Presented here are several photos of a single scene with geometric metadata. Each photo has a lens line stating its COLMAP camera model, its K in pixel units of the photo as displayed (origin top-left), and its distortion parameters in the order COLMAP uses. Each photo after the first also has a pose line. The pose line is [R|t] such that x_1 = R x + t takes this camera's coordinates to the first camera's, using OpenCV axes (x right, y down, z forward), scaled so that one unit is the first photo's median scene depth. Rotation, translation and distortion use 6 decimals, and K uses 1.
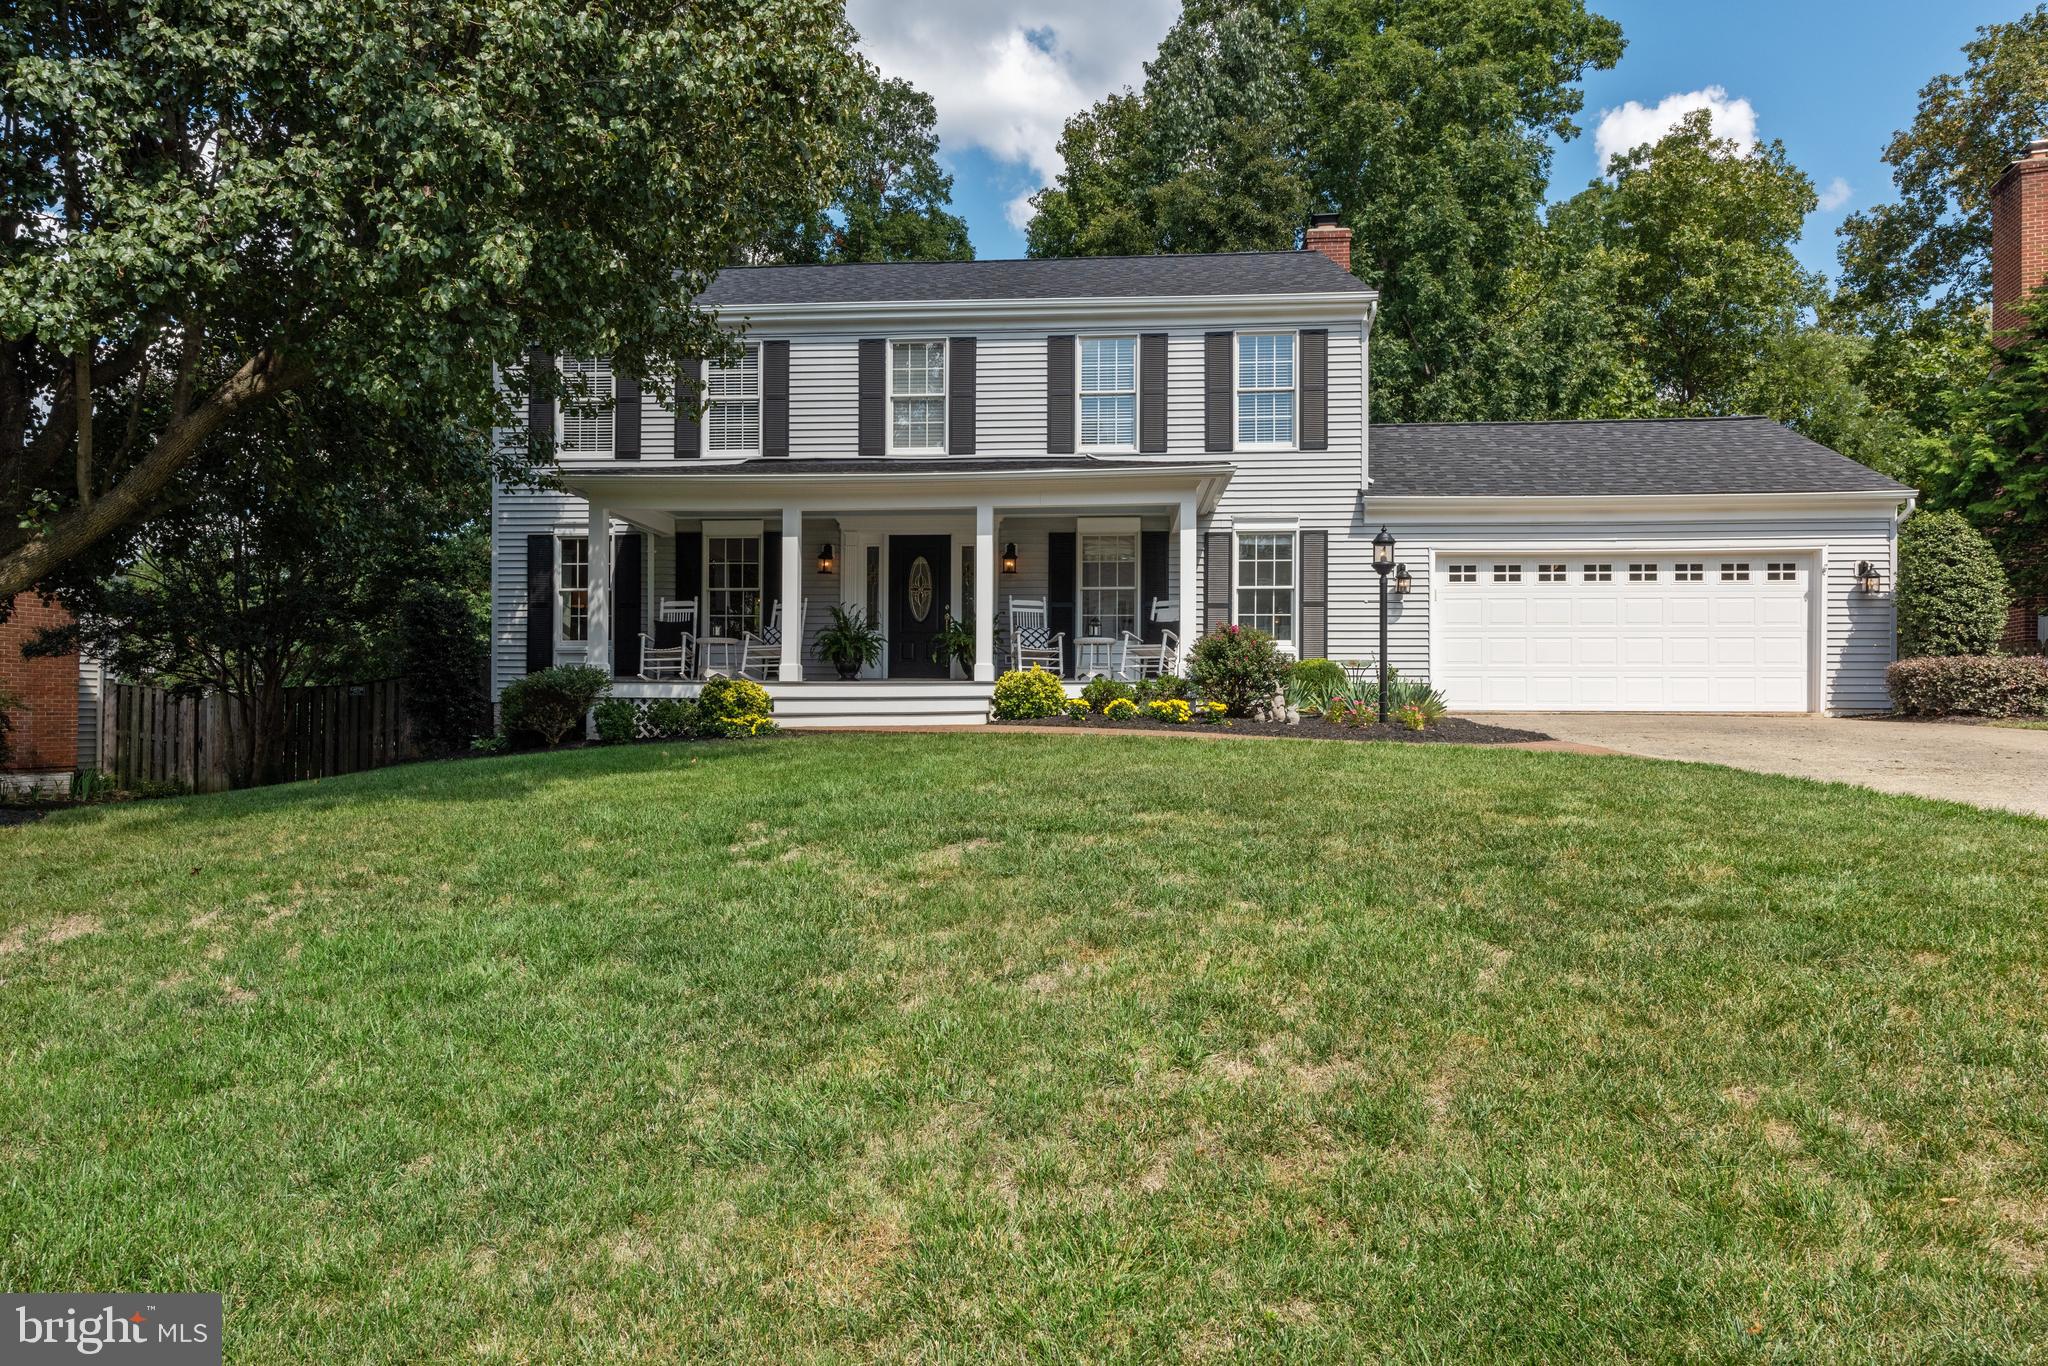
lens RADIAL K [[1219.3, 0, 1024.0], [0, 1219.3, 683.0], [0, 0, 1]] dist [0.000715, -0.000324]
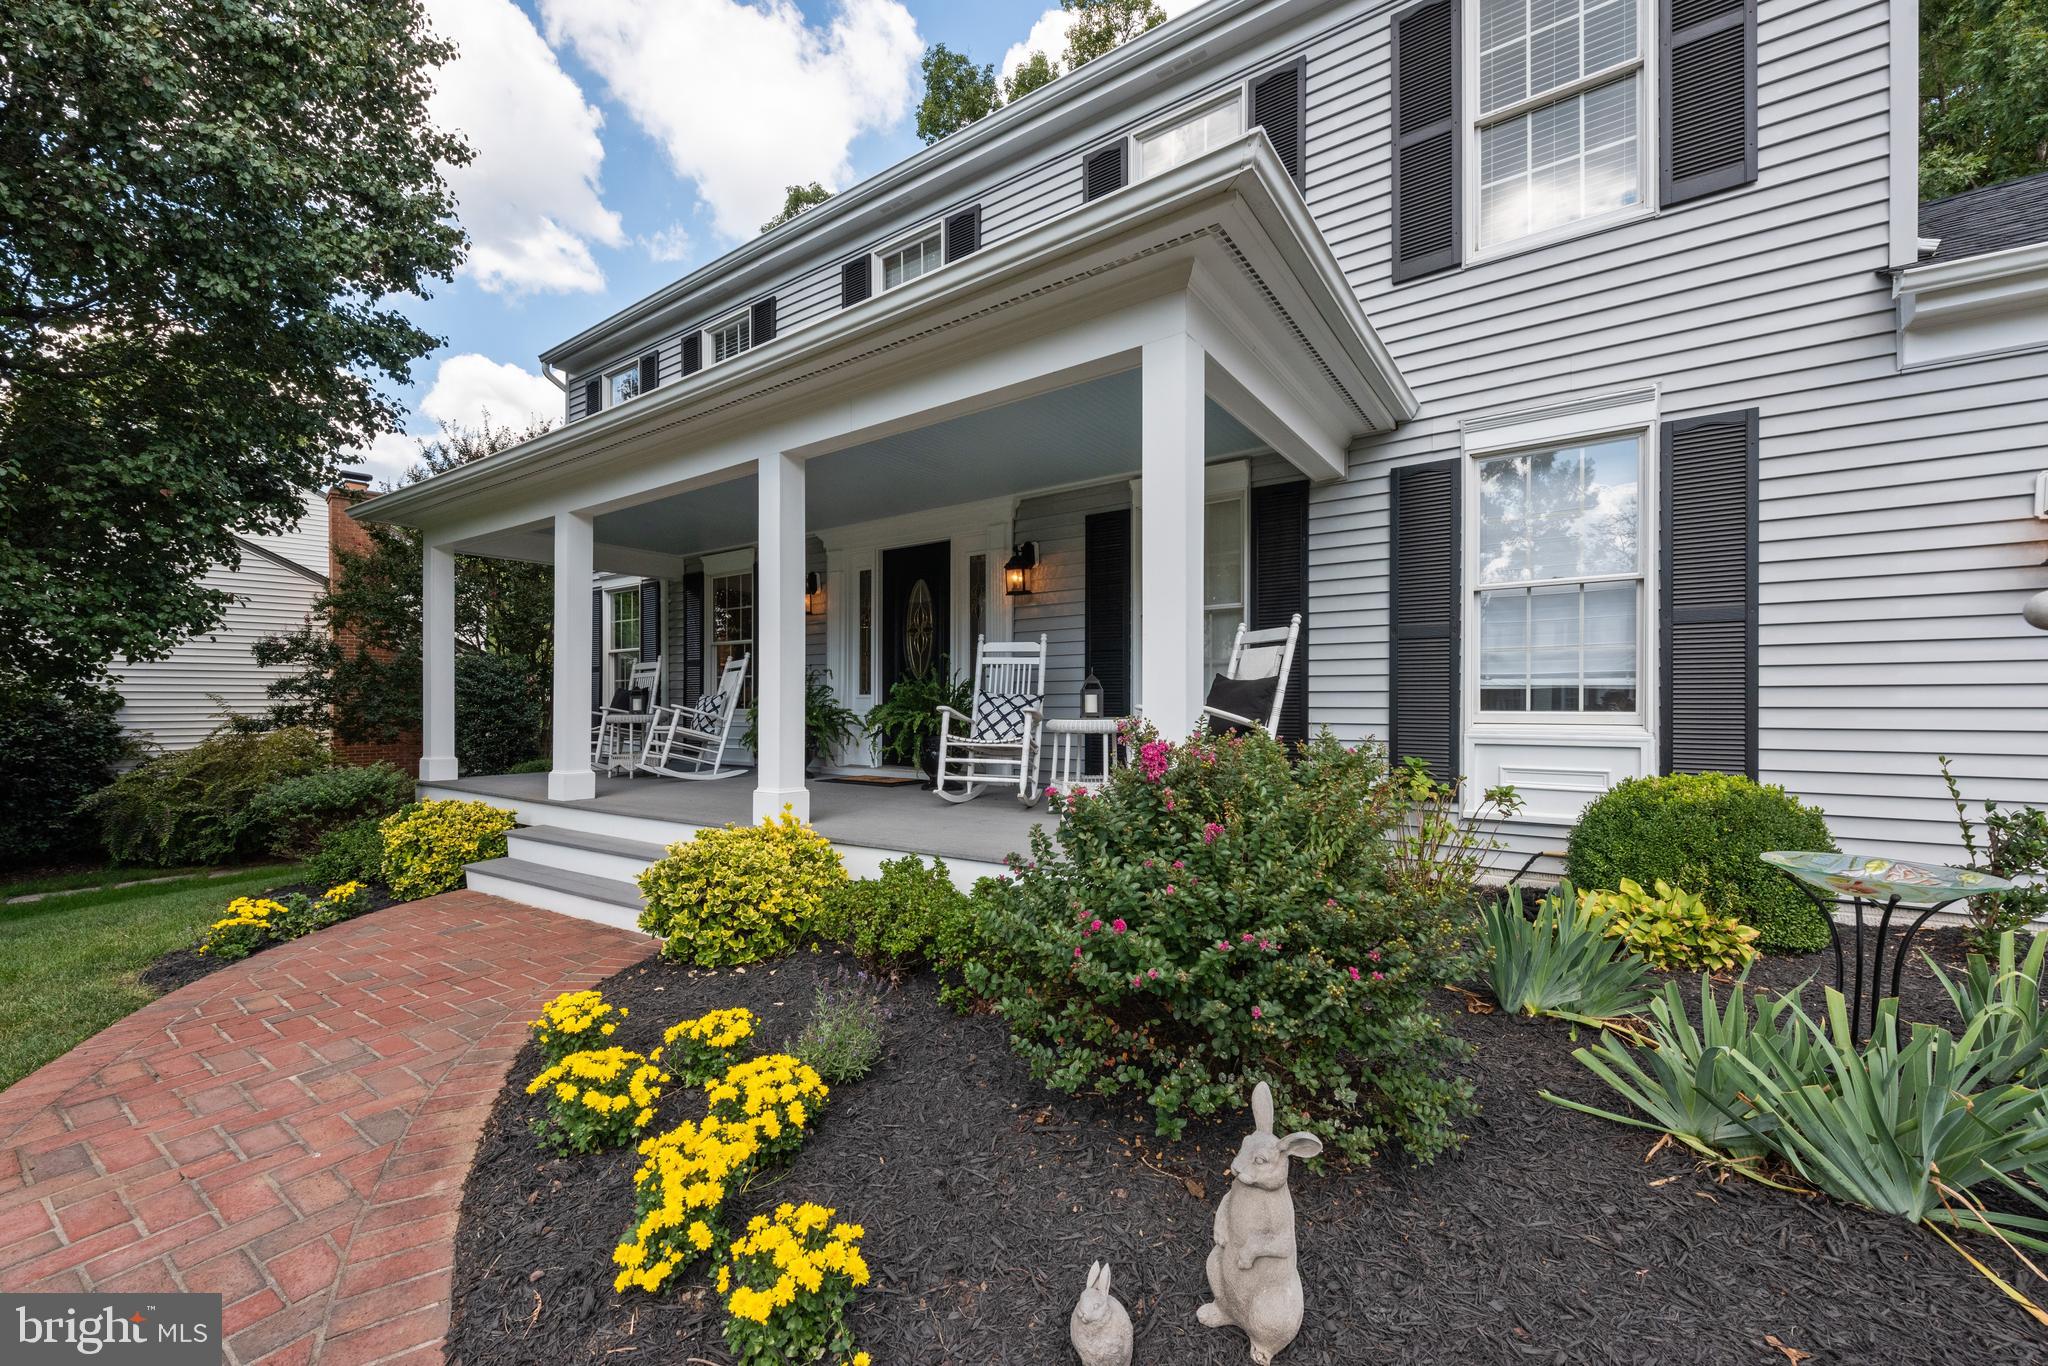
lens RADIAL K [[808.0, 0, 1024.0], [0, 808.0, 683.0], [0, 0, 1]] dist [0.013203, 0.000012]
pose [[0.858049, -0.016423, -0.513306, 0.185394], [0.017865, 0.999838, -0.002126, -0.048244], [0.513258, -0.007346, 0.858203, 0.682843]]
